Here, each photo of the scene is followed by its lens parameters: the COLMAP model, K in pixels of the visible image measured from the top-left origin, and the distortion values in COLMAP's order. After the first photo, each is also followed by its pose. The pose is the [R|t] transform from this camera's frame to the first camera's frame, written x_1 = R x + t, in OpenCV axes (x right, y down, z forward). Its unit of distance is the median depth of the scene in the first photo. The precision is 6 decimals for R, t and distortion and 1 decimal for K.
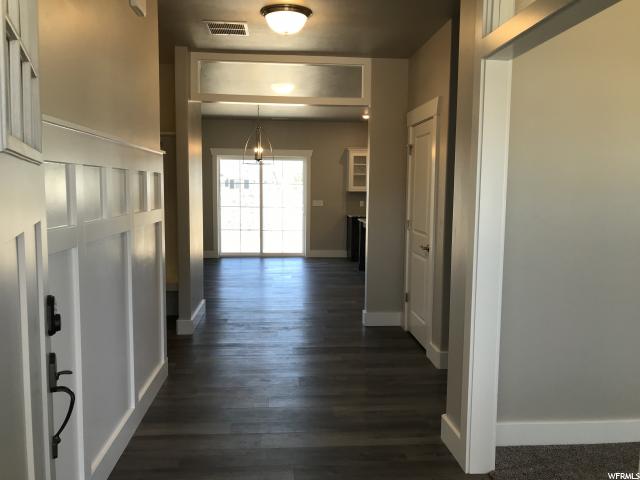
lens RADIAL K [[519.4, 0, 320.0], [0, 519.4, 240.0], [0, 0, 1]] dist [0.072416, -0.124690]
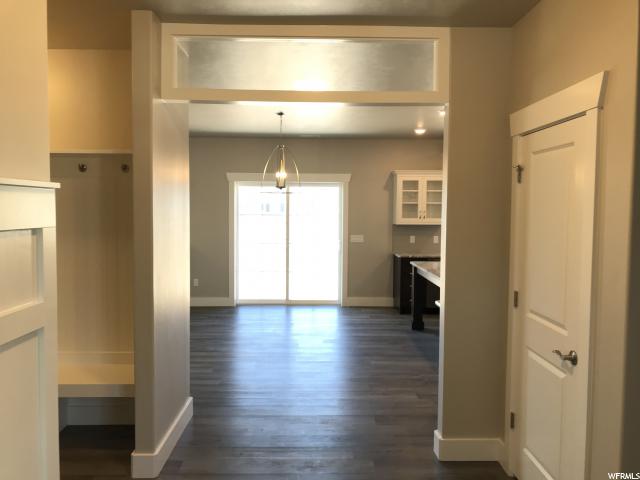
lens RADIAL K [[519.4, 0, 320.0], [0, 519.4, 240.0], [0, 0, 1]] dist [0.072416, -0.124690]
pose [[0.997594, 0.001027, -0.069314, -0.007211], [-0.003914, 0.999130, -0.041525, -0.042855], [0.069211, 0.041696, 0.996730, 0.234018]]
